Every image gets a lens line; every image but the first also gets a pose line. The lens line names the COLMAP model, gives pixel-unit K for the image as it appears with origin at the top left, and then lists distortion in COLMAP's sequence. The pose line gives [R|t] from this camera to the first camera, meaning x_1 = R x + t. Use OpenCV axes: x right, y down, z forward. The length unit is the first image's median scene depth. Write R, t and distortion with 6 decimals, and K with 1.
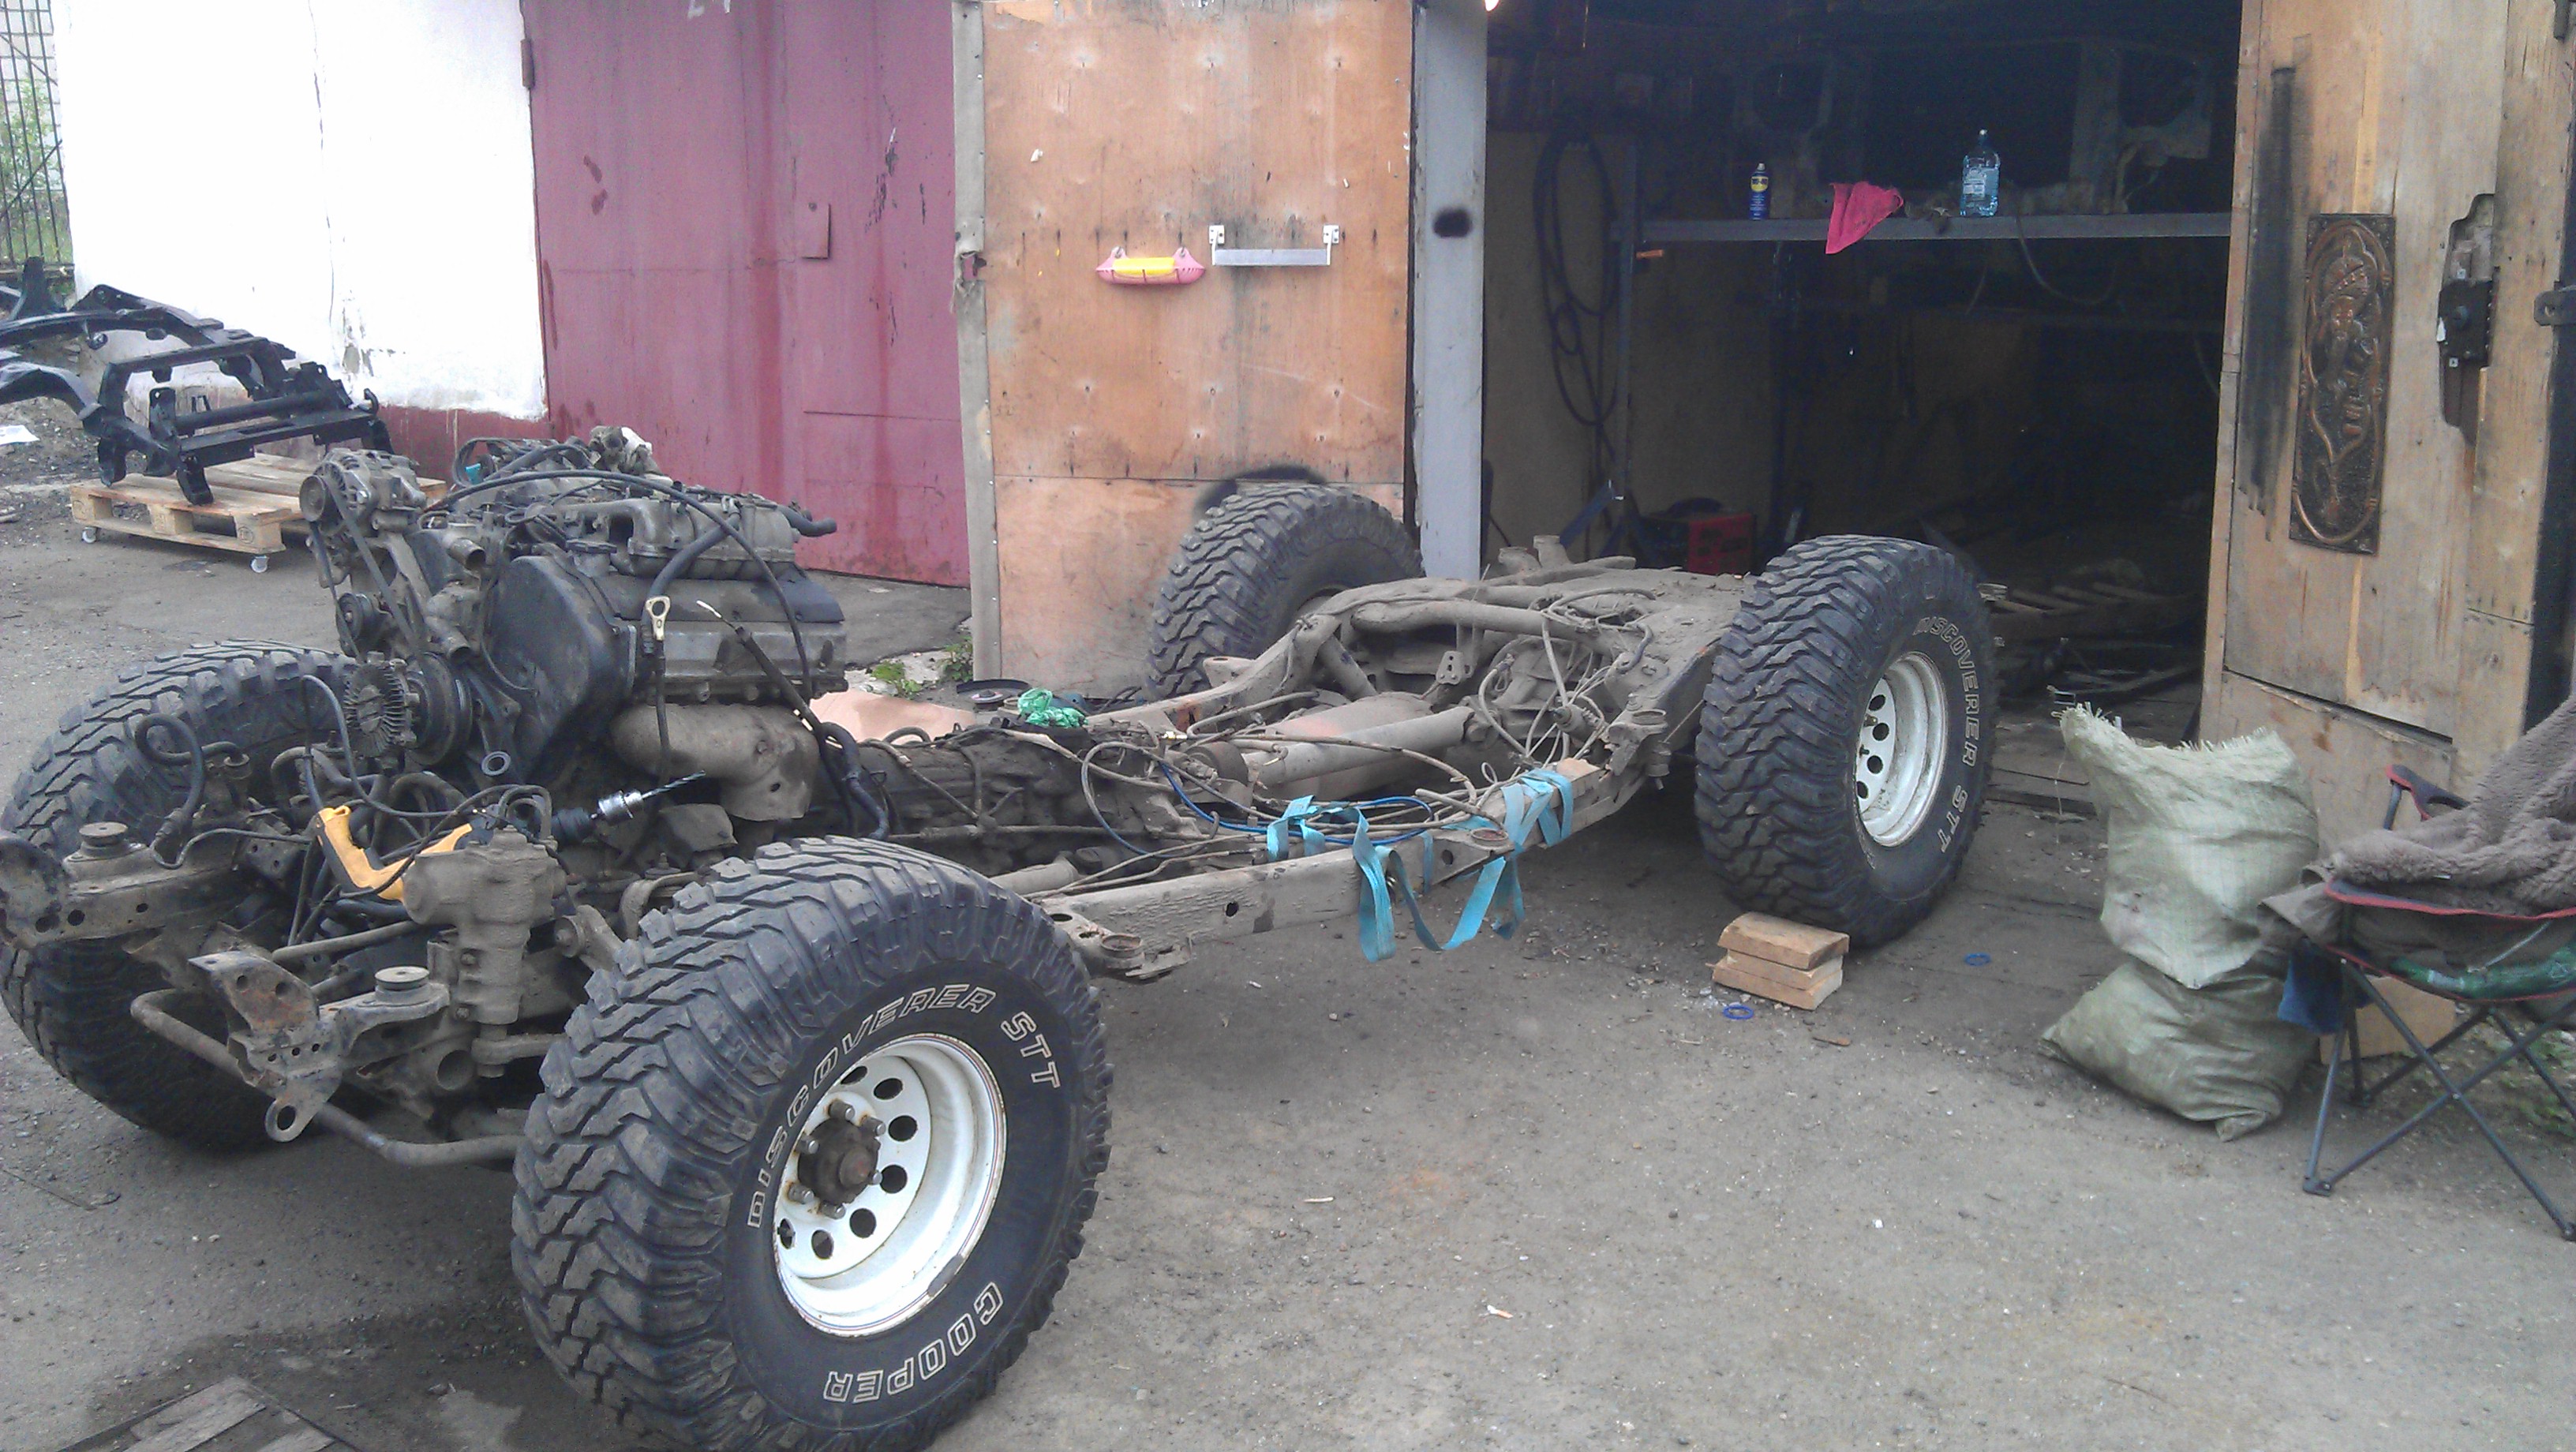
lens RADIAL K [[2642.5, 0, 1290.7], [0, 2642.5, 734.2], [0, 0, 1]] dist [0.148877, -0.526165]
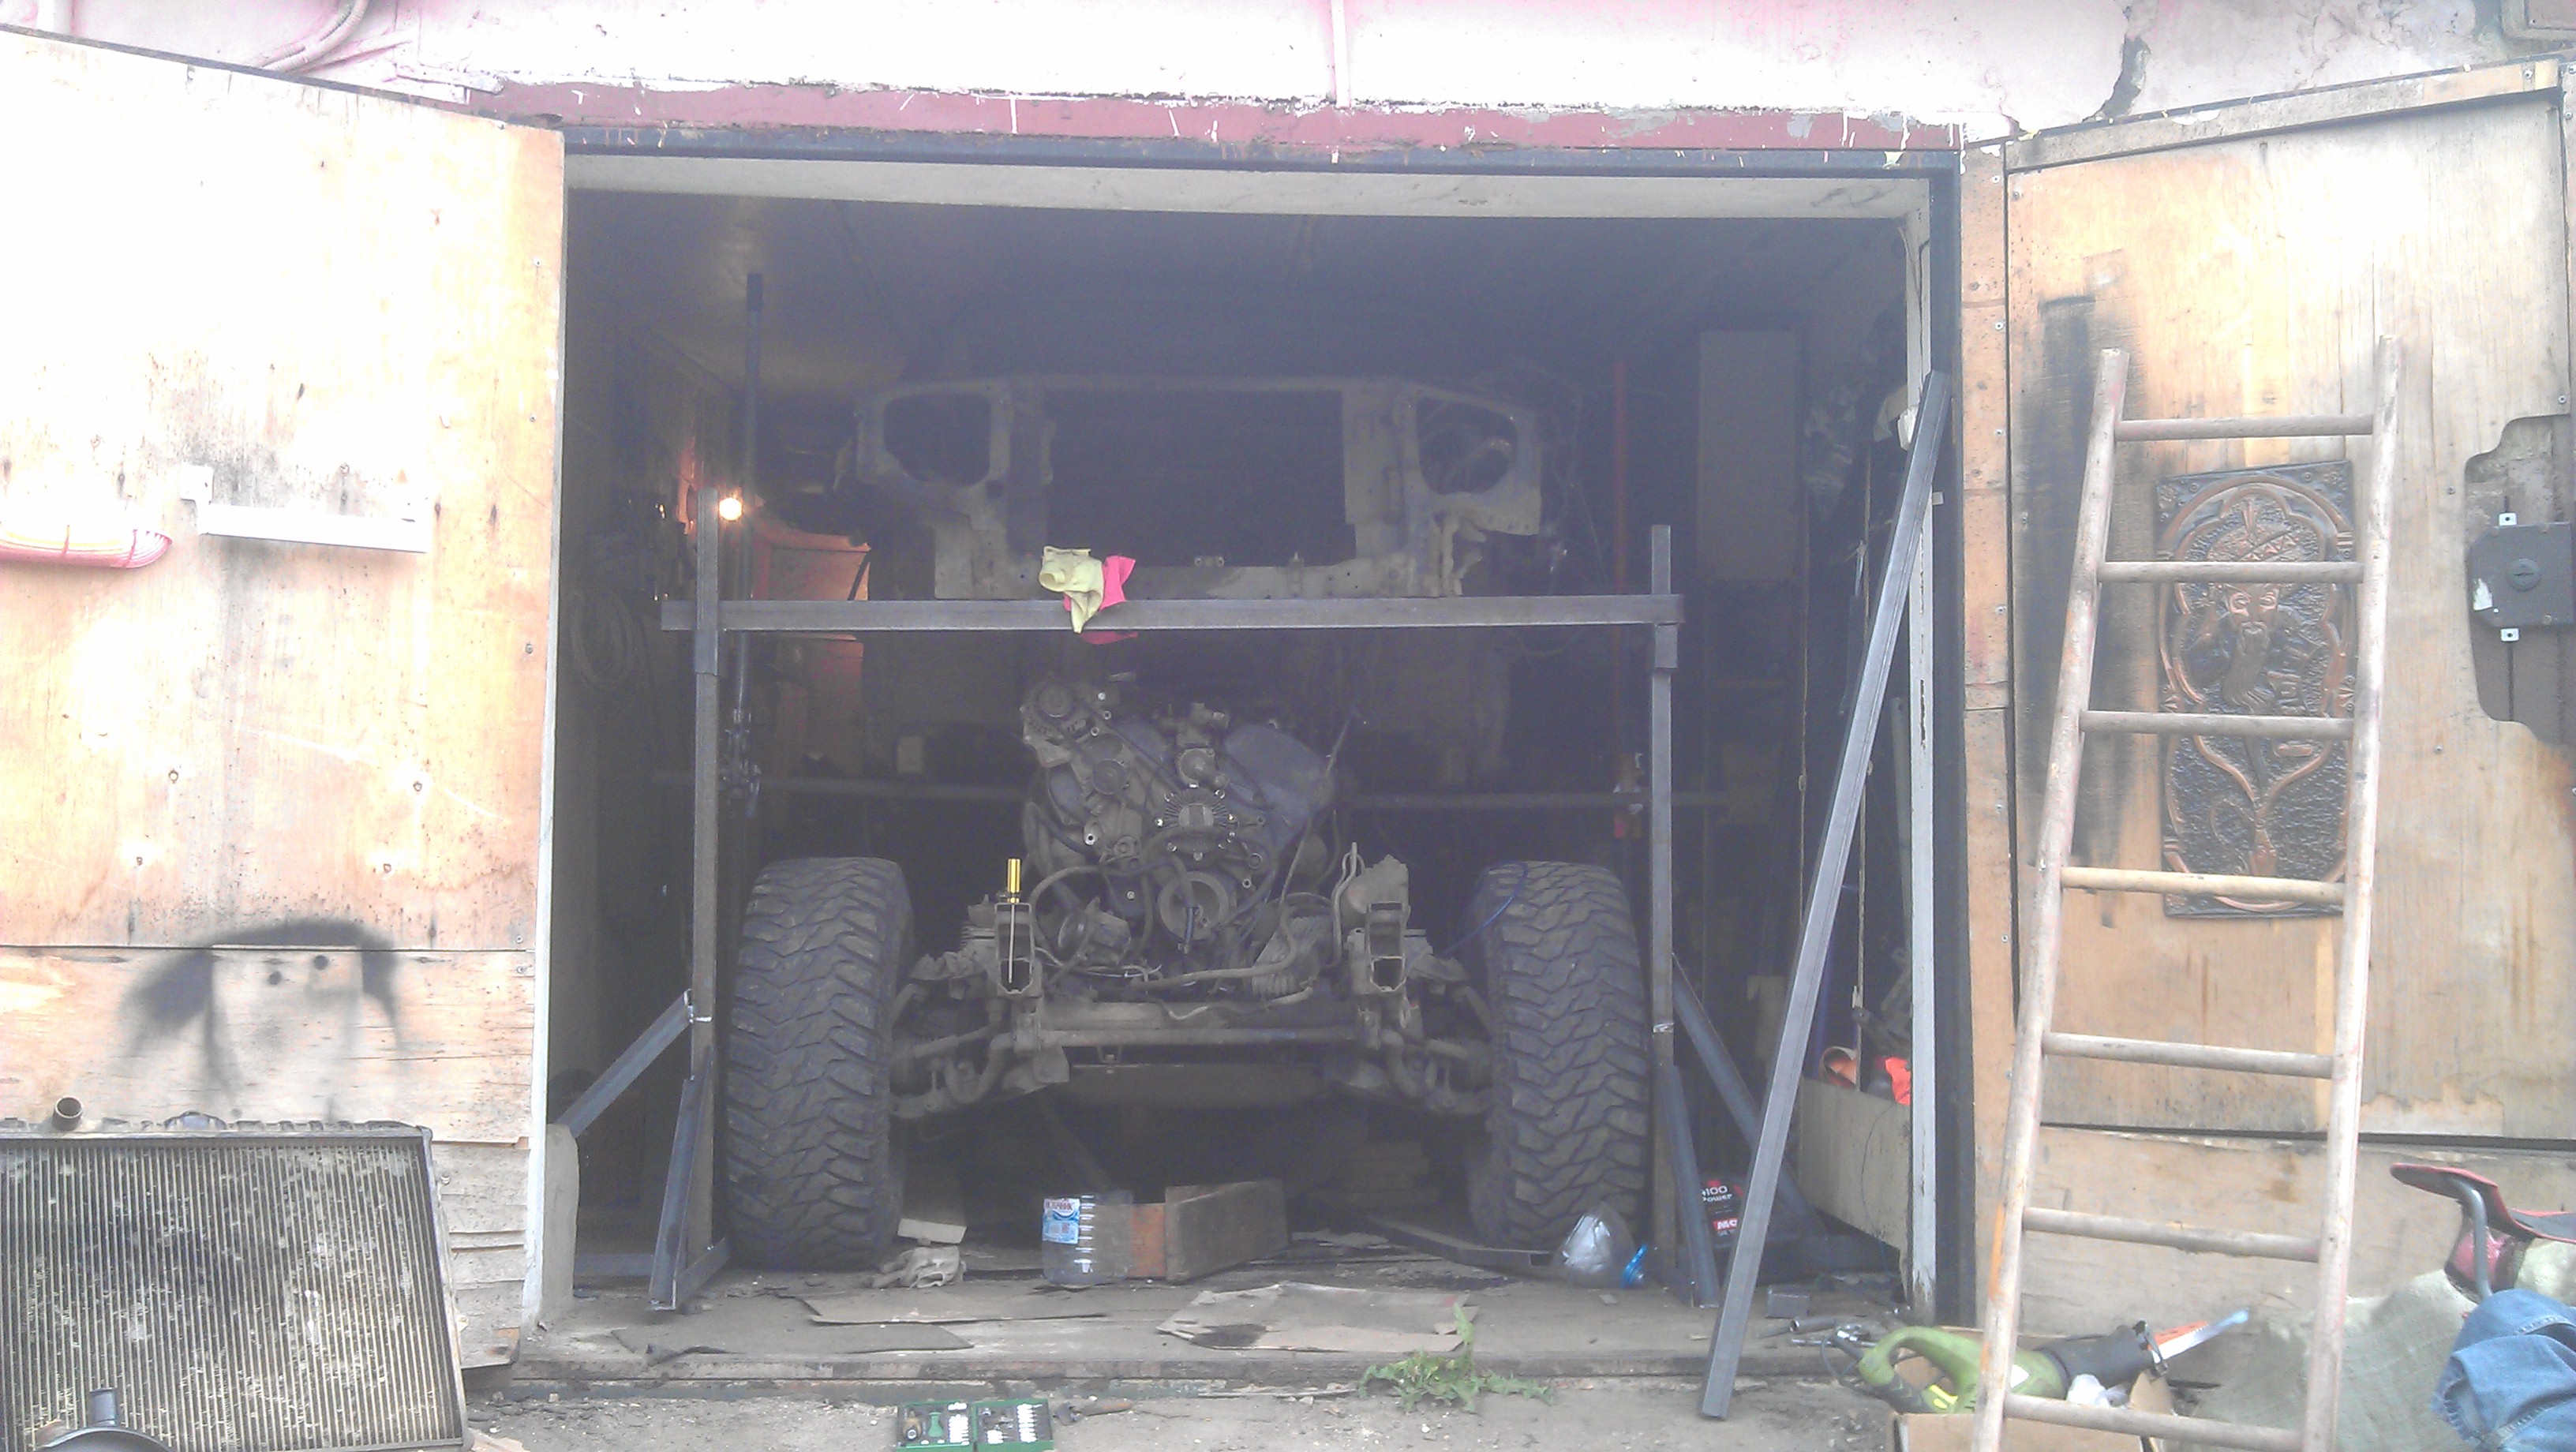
lens RADIAL K [[2642.5, 0, 1290.7], [0, 2642.5, 734.2], [0, 0, 1]] dist [0.148877, -0.526165]
pose [[0.737699, 0.062002, 0.672277, -0.220659], [0.130461, 0.963914, -0.232055, 0.011954], [-0.662405, 0.258892, 0.702990, 0.492518]]
